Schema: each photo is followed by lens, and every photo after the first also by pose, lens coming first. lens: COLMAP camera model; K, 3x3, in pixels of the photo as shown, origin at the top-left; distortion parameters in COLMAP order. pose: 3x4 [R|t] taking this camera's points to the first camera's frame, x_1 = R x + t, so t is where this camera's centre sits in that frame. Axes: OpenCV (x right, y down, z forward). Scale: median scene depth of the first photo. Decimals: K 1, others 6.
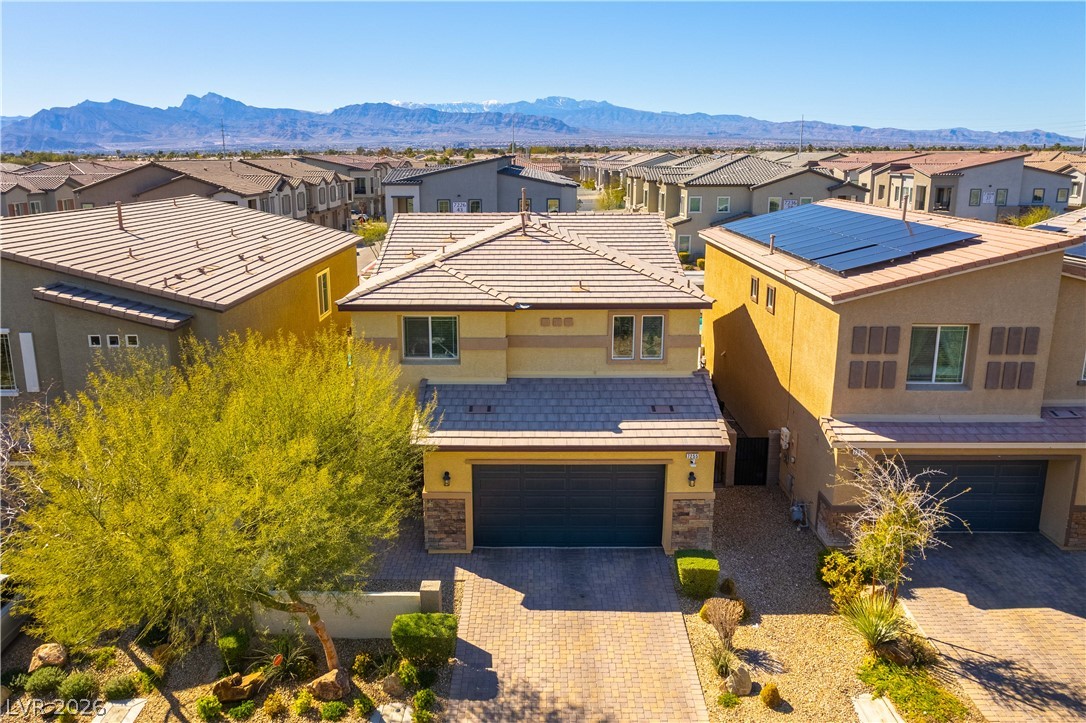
lens RADIAL K [[853.9, 0, 564.3], [0, 853.9, 359.6], [0, 0, 1]] dist [-0.069758, 0.056774]
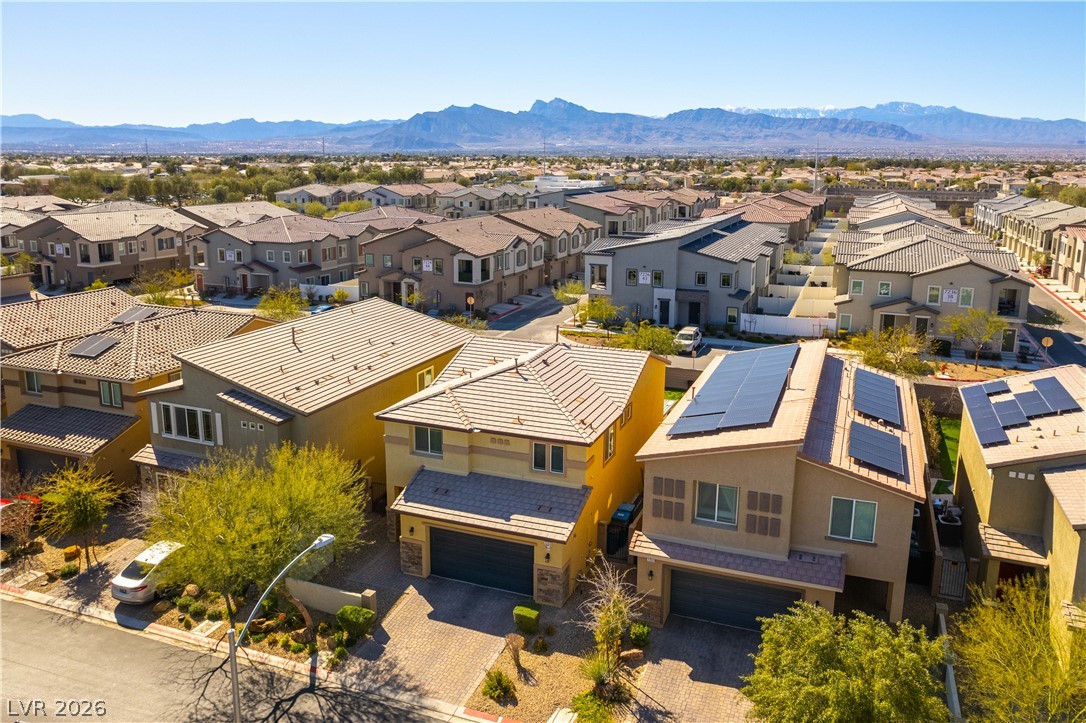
lens RADIAL K [[853.9, 0, 564.3], [0, 853.9, 359.6], [0, 0, 1]] dist [-0.069758, 0.056774]
pose [[0.931208, 0.094955, -0.351902, 0.689239], [-0.096829, 0.995225, 0.012315, -0.242453], [0.351391, 0.022606, 0.935956, -0.455681]]
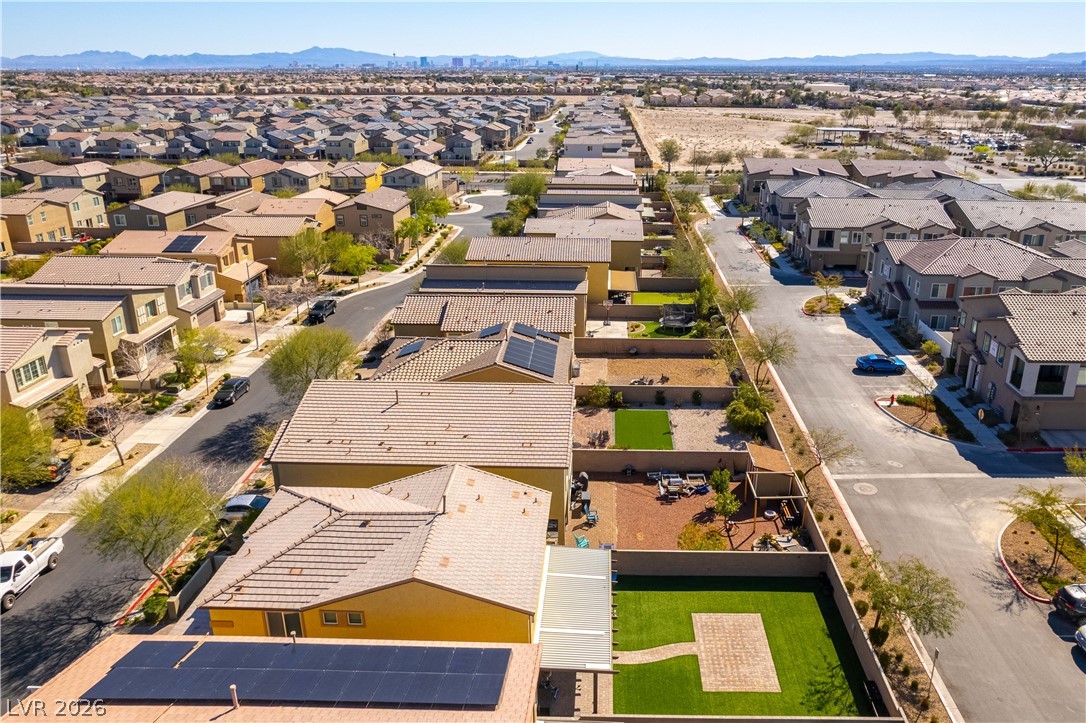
lens RADIAL K [[853.9, 0, 564.3], [0, 853.9, 359.6], [0, 0, 1]] dist [-0.069758, 0.056774]
pose [[-0.055975, 0.339561, -0.938917, 1.559090], [-0.230685, 0.910548, 0.343054, -1.252254], [0.971417, 0.235797, 0.027364, 1.619413]]
